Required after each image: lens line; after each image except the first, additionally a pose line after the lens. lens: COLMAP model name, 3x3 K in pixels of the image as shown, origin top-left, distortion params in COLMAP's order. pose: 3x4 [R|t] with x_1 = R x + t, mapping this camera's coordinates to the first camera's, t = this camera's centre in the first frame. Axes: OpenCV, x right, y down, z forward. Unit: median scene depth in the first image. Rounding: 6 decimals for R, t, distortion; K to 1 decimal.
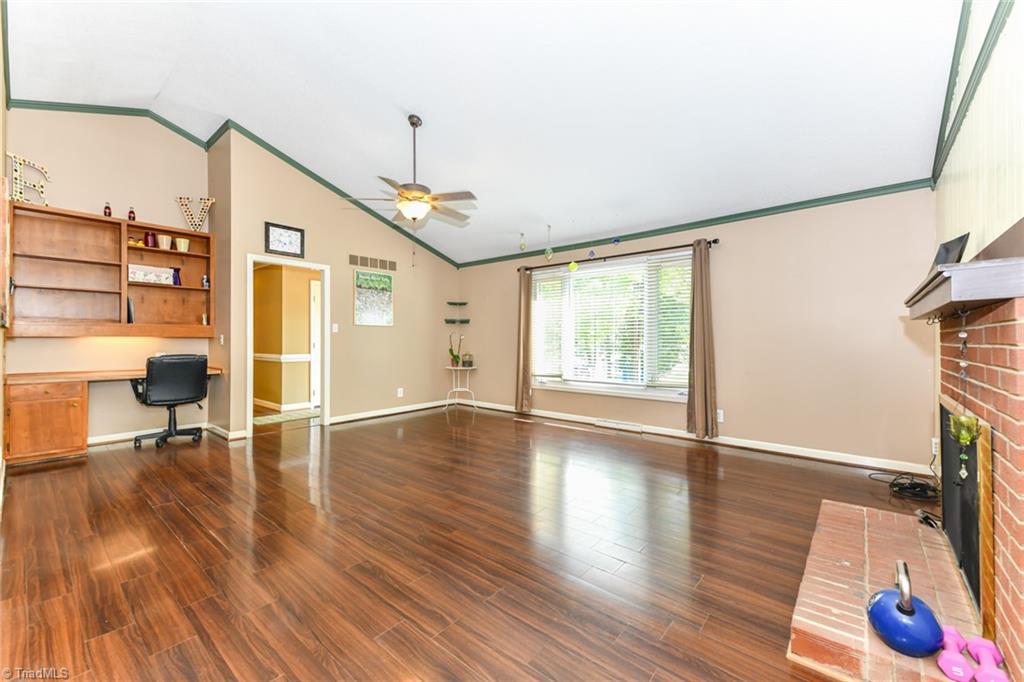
lens RADIAL K [[408.5, 0, 511.9], [0, 408.5, 338.2], [0, 0, 1]] dist [0.016680, -0.007167]
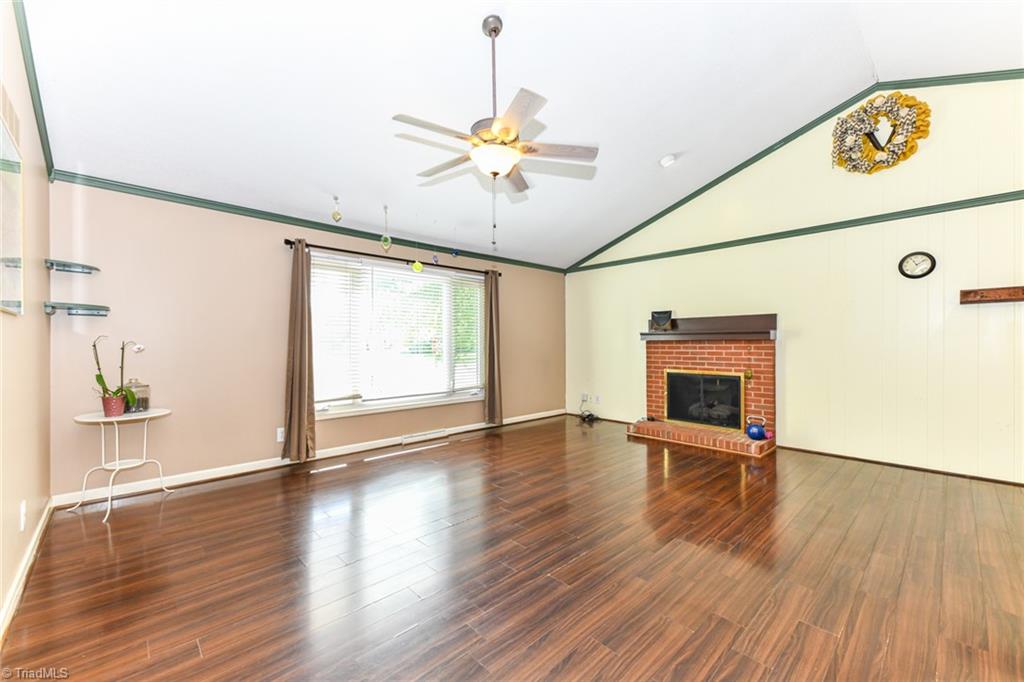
lens RADIAL K [[408.5, 0, 513.8], [0, 408.5, 342.7], [0, 0, 1]] dist [0.016680, -0.007167]
pose [[0.112708, -0.000777, 0.993628, -0.711412], [-0.007213, 0.999973, 0.001600, -0.015149], [-0.993602, -0.007347, 0.112699, 0.699121]]
